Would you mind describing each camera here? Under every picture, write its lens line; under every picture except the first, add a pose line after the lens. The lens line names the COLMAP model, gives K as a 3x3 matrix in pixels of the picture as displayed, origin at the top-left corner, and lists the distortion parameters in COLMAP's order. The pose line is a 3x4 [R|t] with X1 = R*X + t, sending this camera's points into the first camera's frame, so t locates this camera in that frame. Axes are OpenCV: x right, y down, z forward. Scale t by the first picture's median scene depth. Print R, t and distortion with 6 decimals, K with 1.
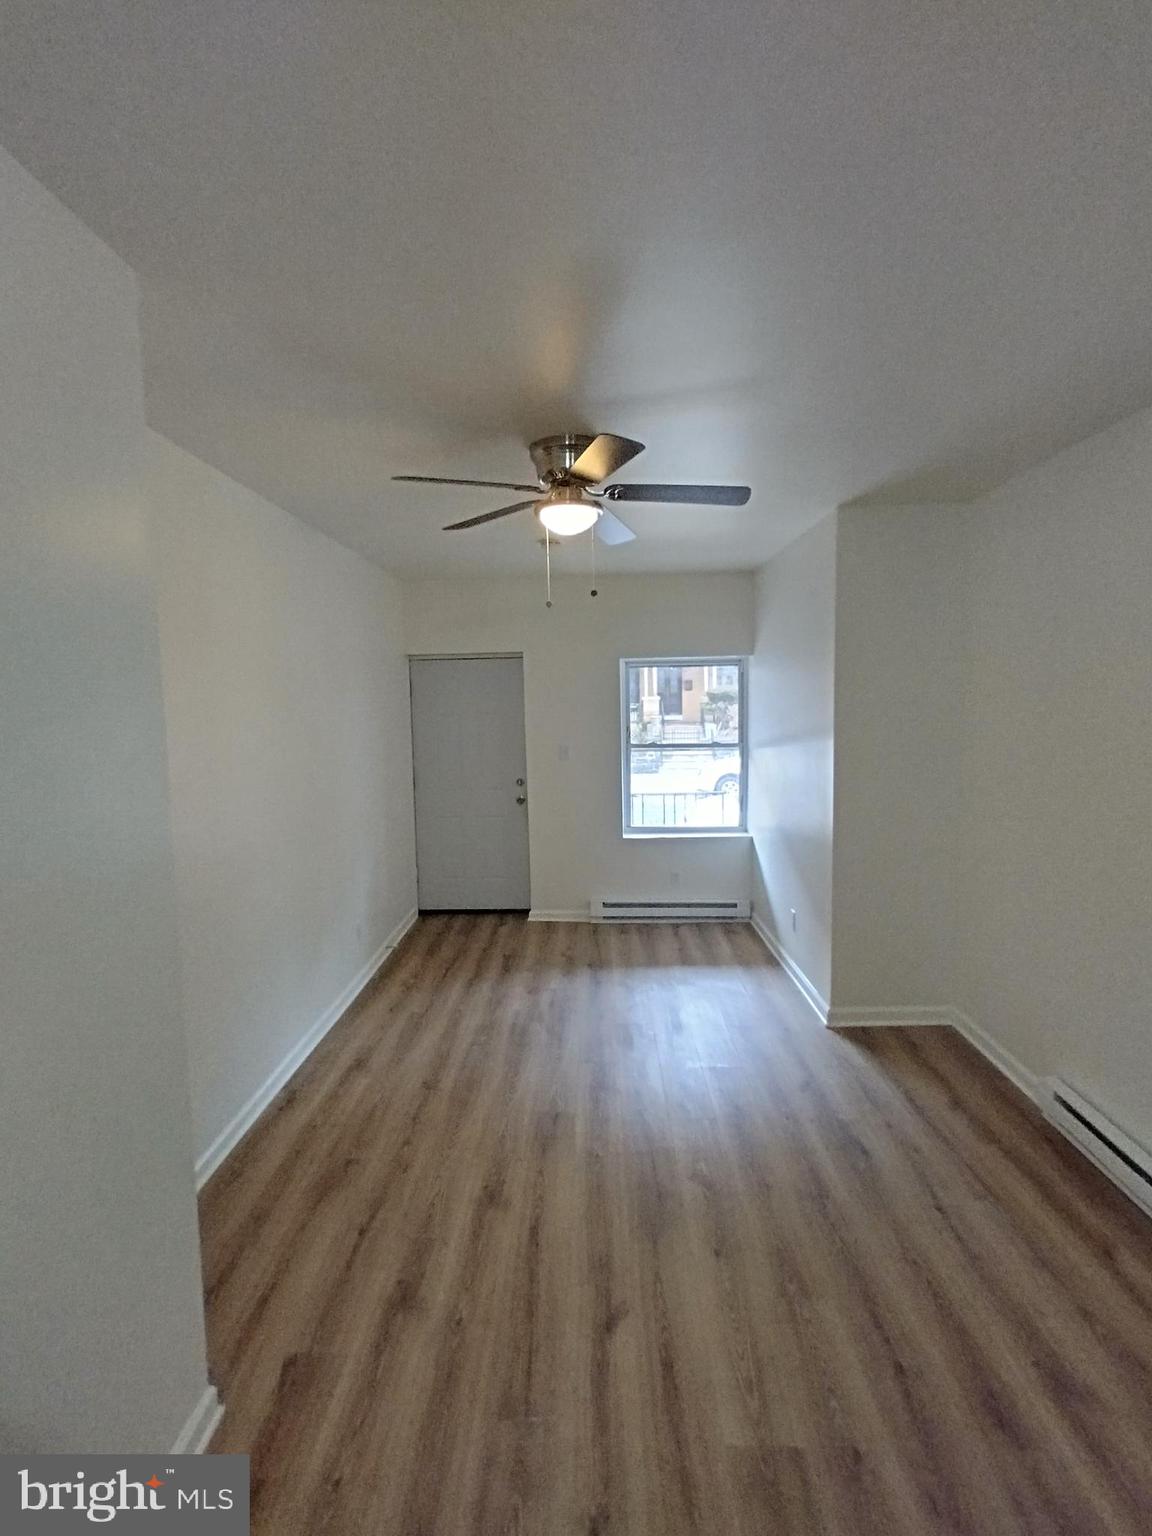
lens RADIAL K [[719.9, 0, 573.6], [0, 719.9, 762.7], [0, 0, 1]] dist [0.004808, -0.000115]
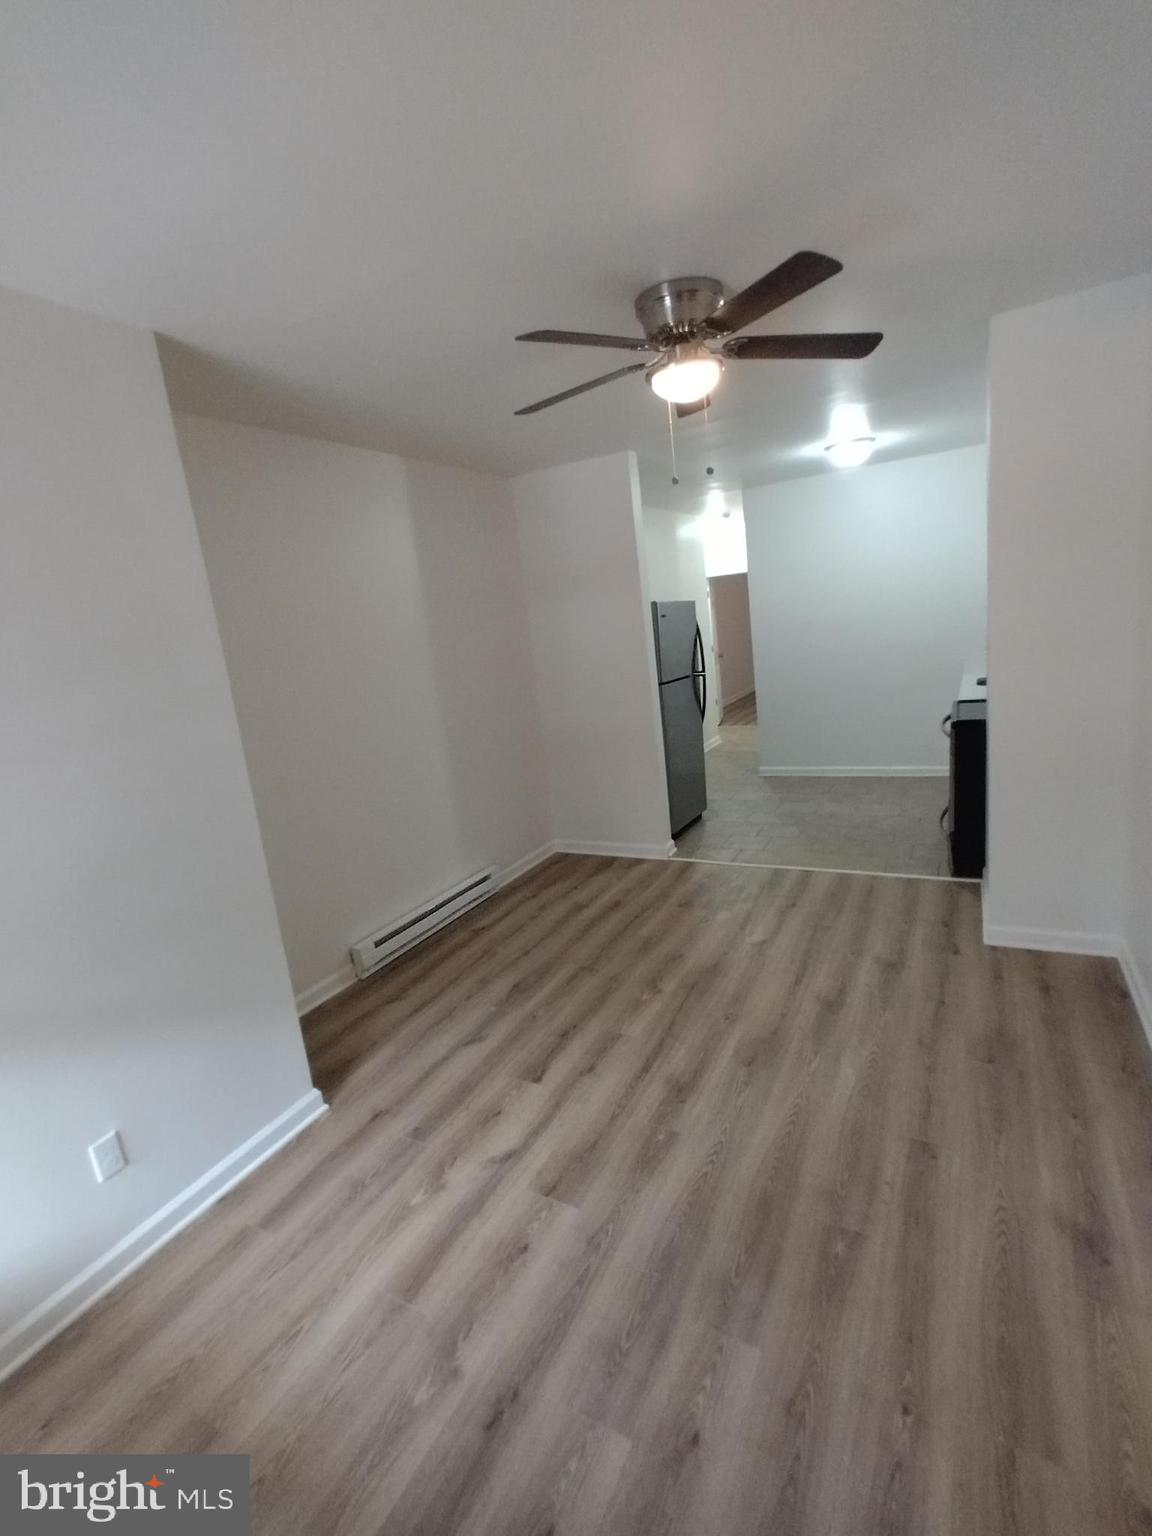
lens RADIAL K [[719.9, 0, 573.6], [0, 719.9, 762.7], [0, 0, 1]] dist [0.004808, -0.000115]
pose [[-0.885279, 0.020697, 0.464599, -0.275777], [0.161900, 0.950234, 0.266164, -0.147154], [-0.435969, 0.310848, -0.844573, 1.905644]]
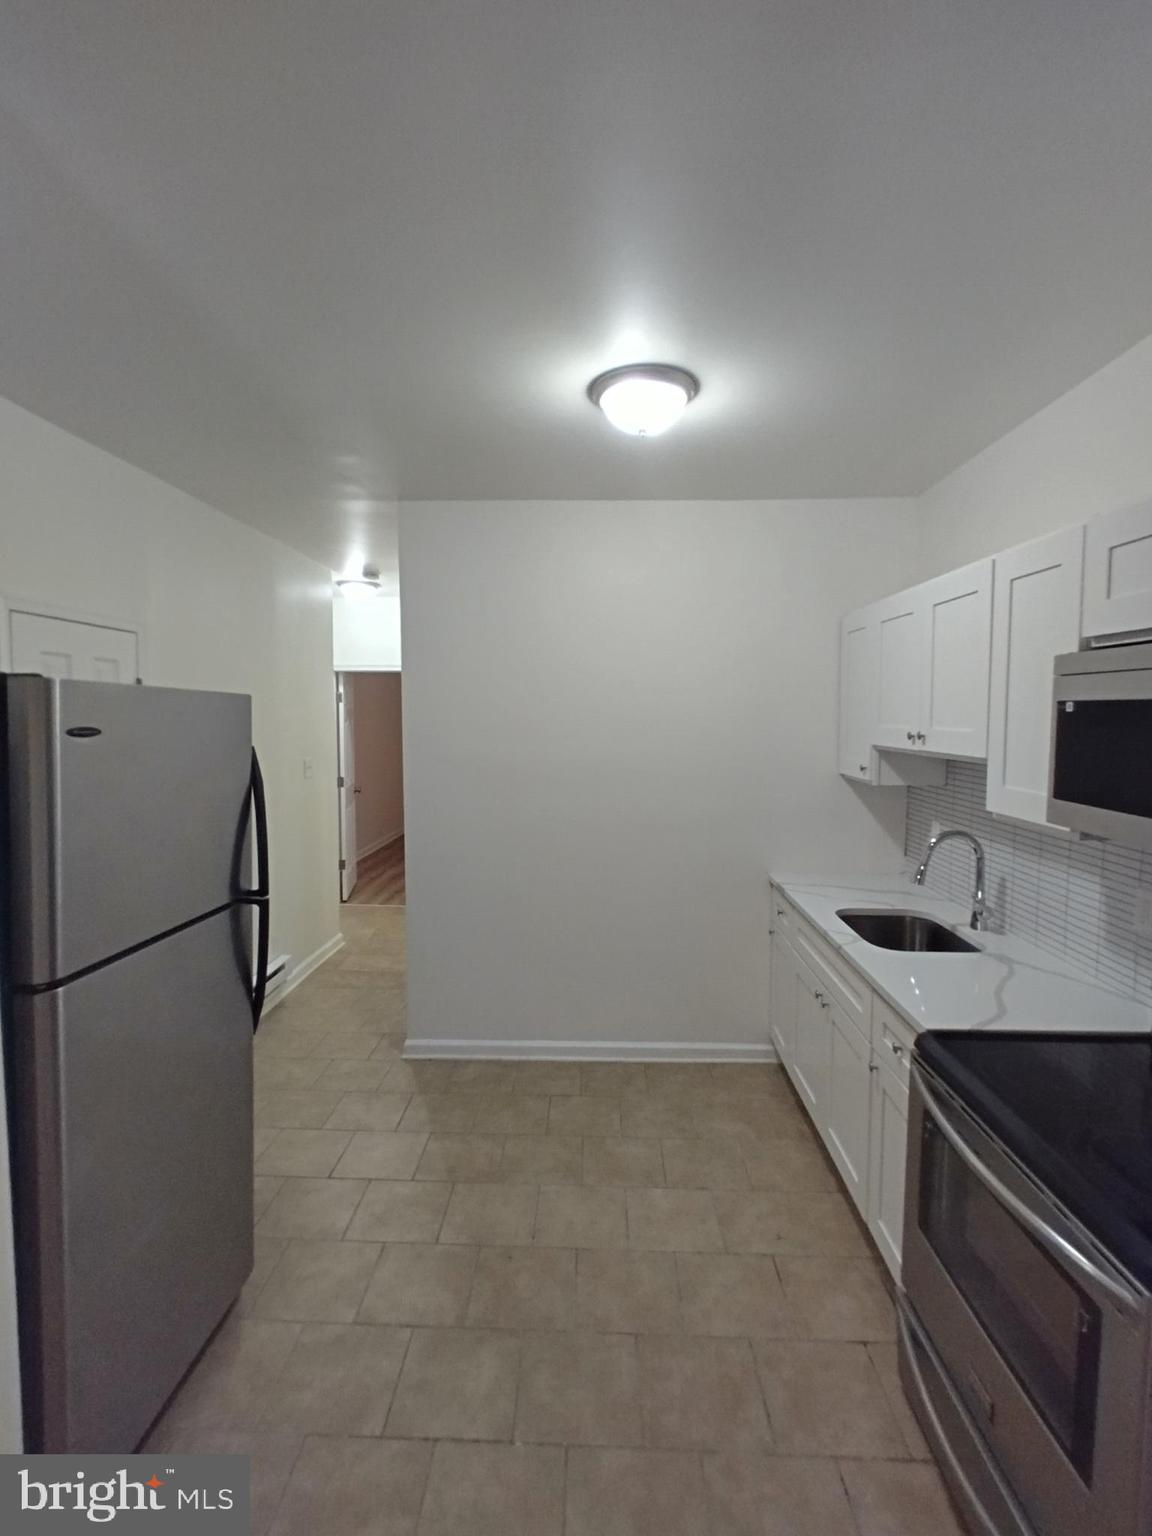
lens RADIAL K [[719.9, 0, 573.6], [0, 719.9, 762.7], [0, 0, 1]] dist [0.004808, -0.000115]
pose [[-0.999922, 0.011960, 0.003612, 0.017166], [0.012376, 0.987777, 0.155379, -0.032445], [-0.001710, 0.155412, -0.987848, 0.652442]]
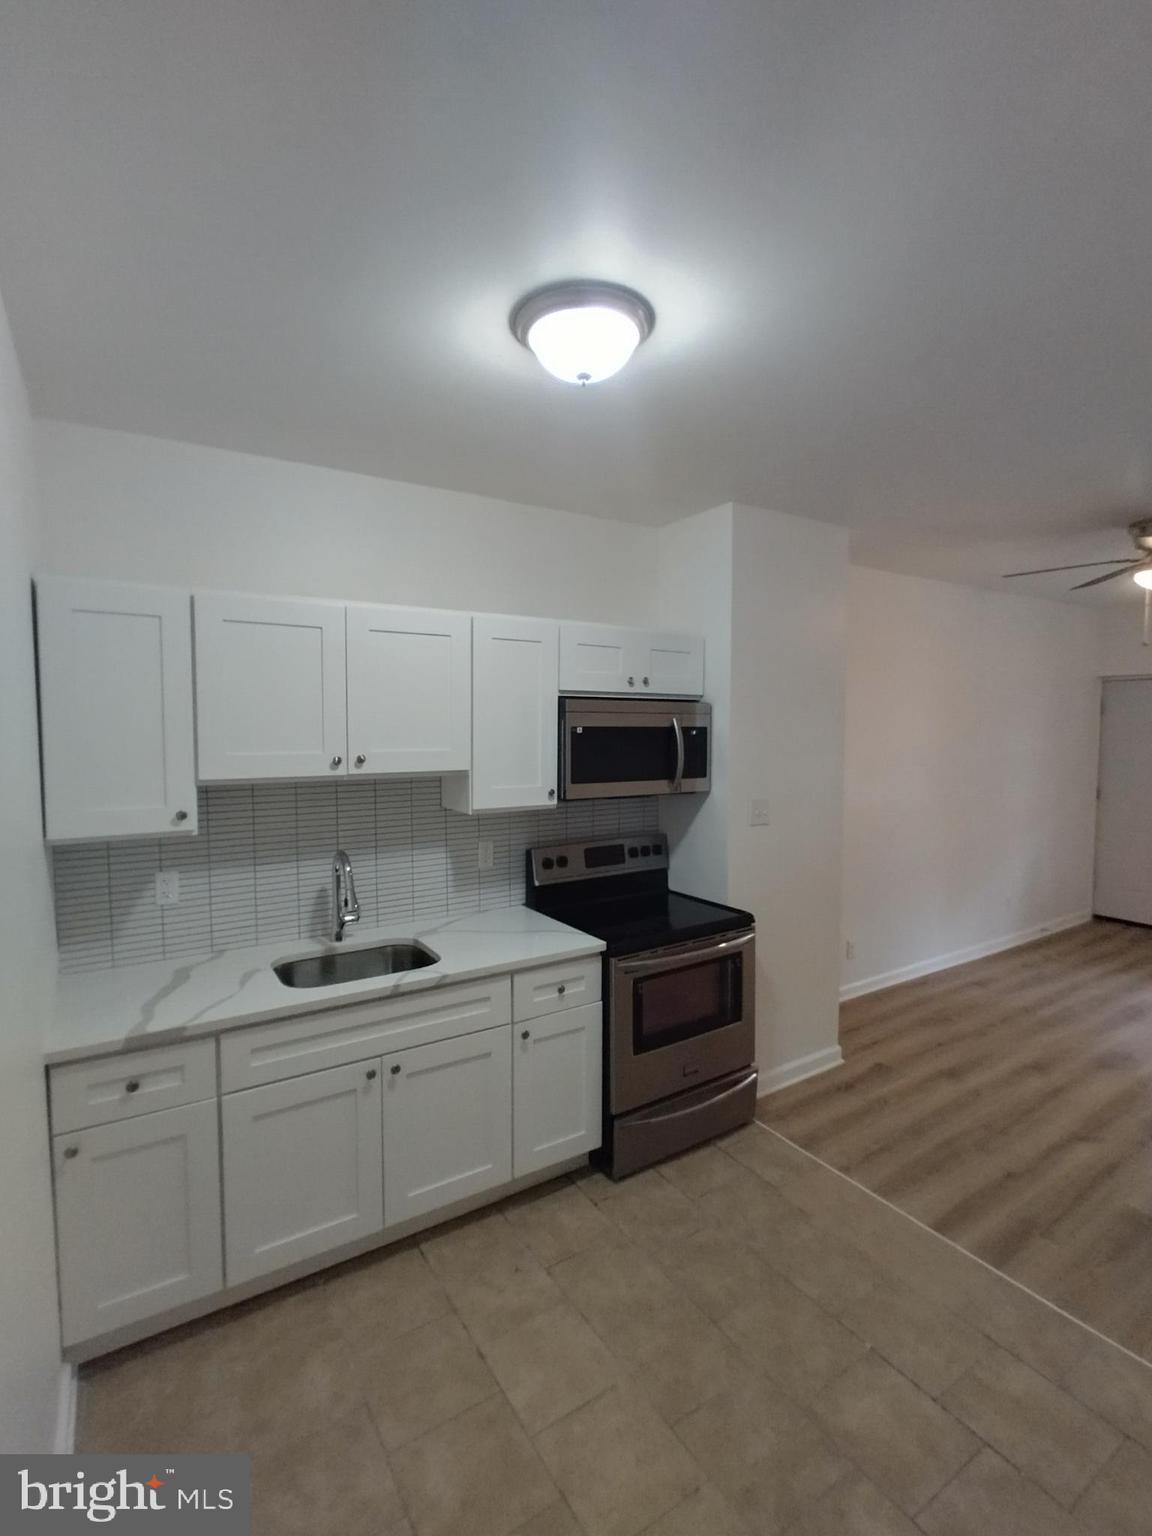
lens RADIAL K [[719.9, 0, 573.6], [0, 719.9, 762.7], [0, 0, 1]] dist [0.004808, -0.000115]
pose [[0.563152, 0.059778, -0.824188, 0.470968], [-0.081003, 0.996570, 0.016932, 0.050523], [0.822374, 0.057226, 0.566062, -0.548741]]
